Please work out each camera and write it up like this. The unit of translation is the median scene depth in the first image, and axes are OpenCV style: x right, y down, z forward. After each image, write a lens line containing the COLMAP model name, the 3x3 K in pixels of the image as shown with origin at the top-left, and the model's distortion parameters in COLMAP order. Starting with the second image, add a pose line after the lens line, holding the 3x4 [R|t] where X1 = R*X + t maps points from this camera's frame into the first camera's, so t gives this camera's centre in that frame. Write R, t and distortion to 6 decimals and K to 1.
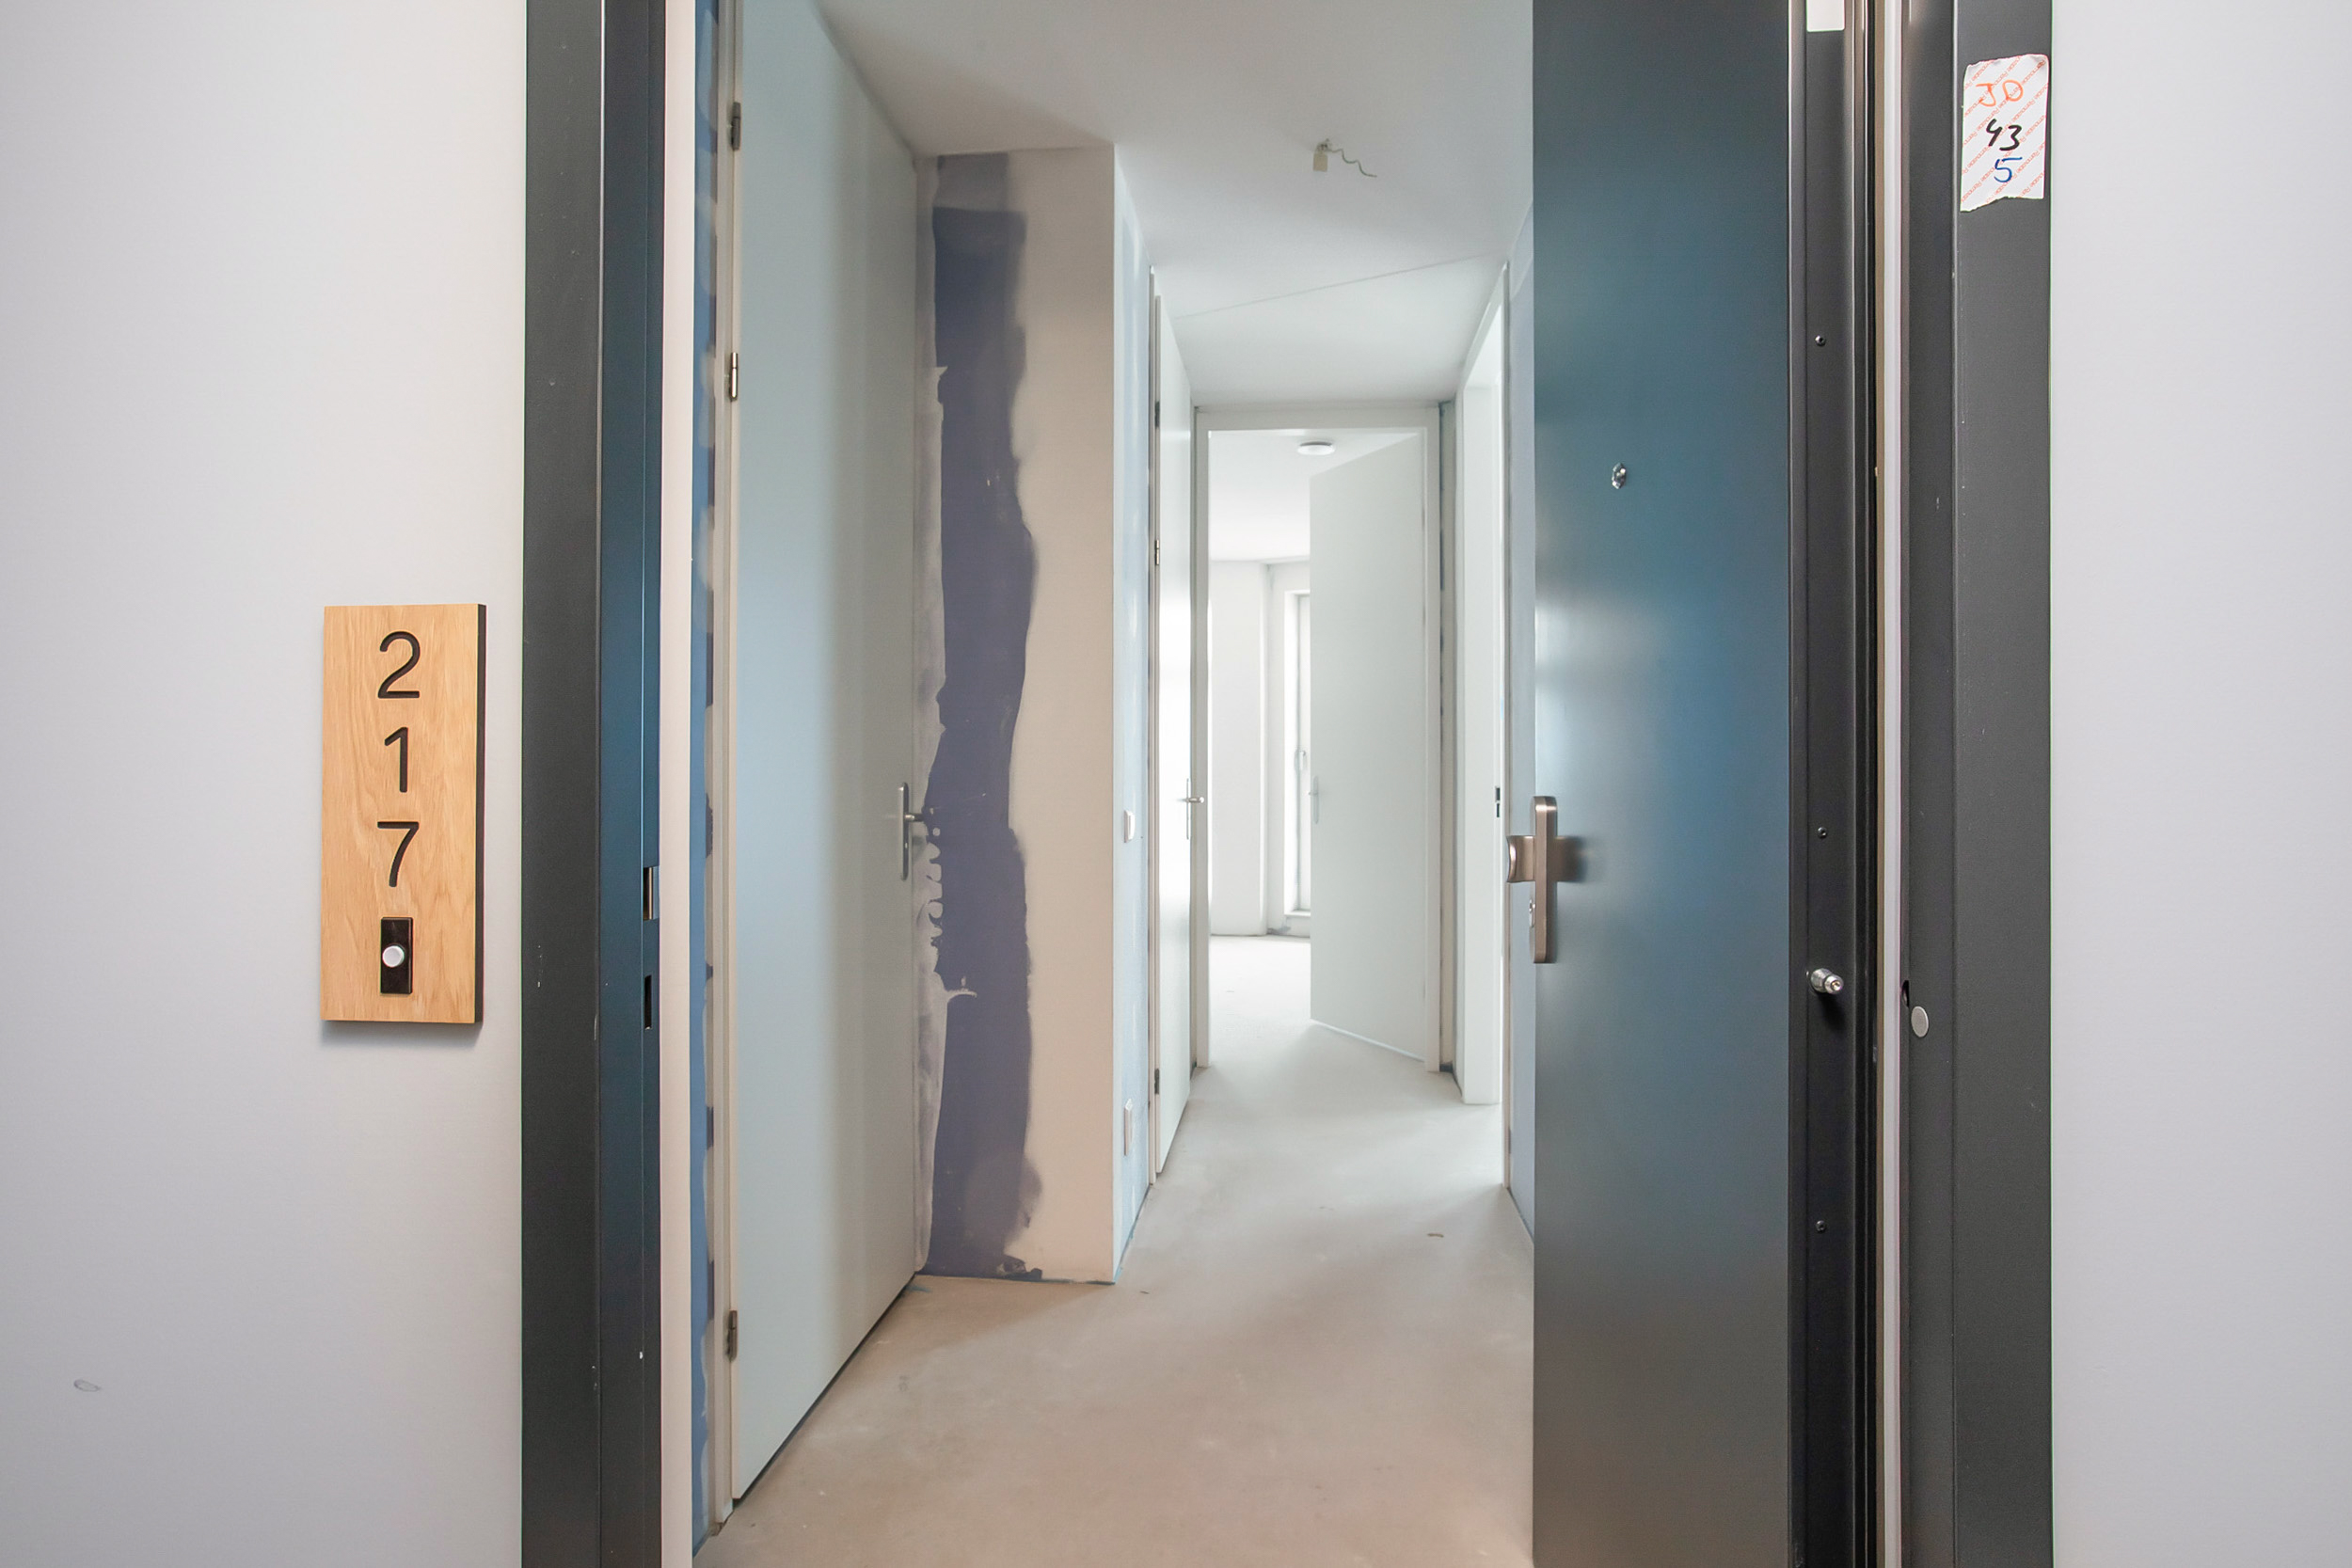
lens RADIAL K [[1266.7, 0, 1177.4], [0, 1266.7, 786.8], [0, 0, 1]] dist [-0.045190, 0.026942]
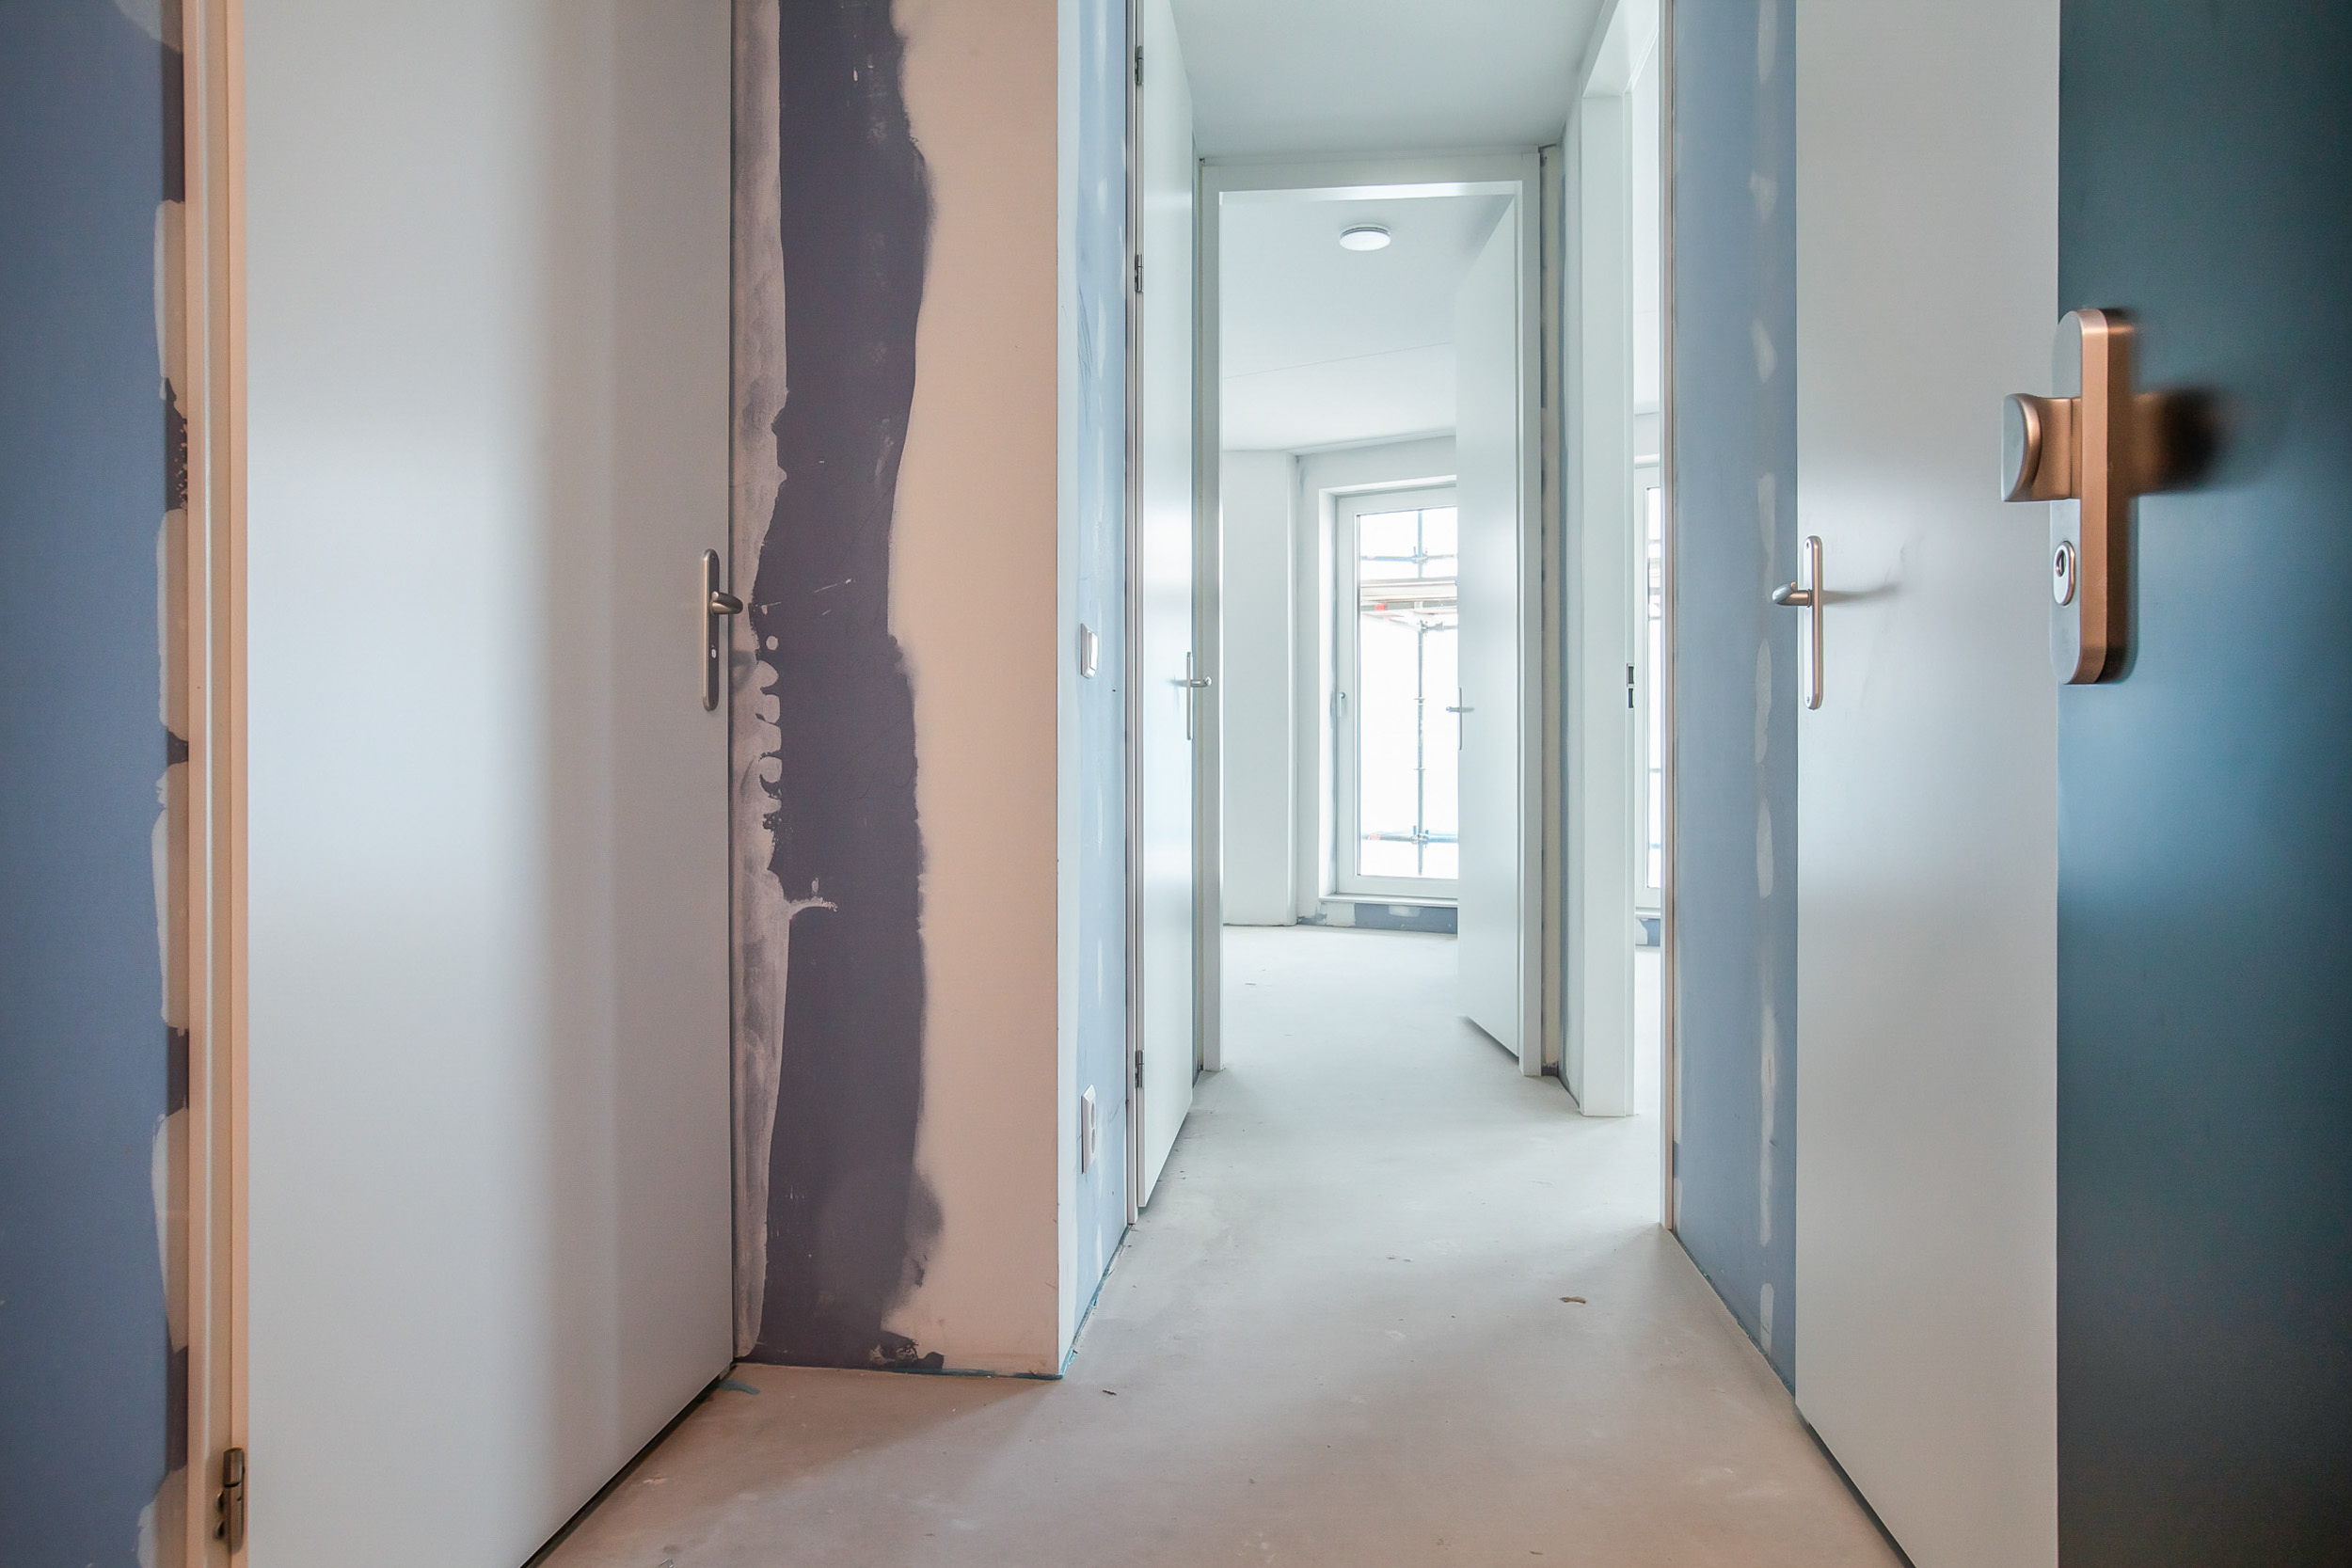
lens RADIAL K [[1509.6, 0, 1179.7], [0, 1509.6, 783.6], [0, 0, 1]] dist [-0.045398, 0.057417]
pose [[0.999989, -0.001239, -0.004545, 0.011185], [0.001266, 0.999981, 0.006019, 0.099859], [0.004538, -0.006025, 0.999972, 0.267462]]
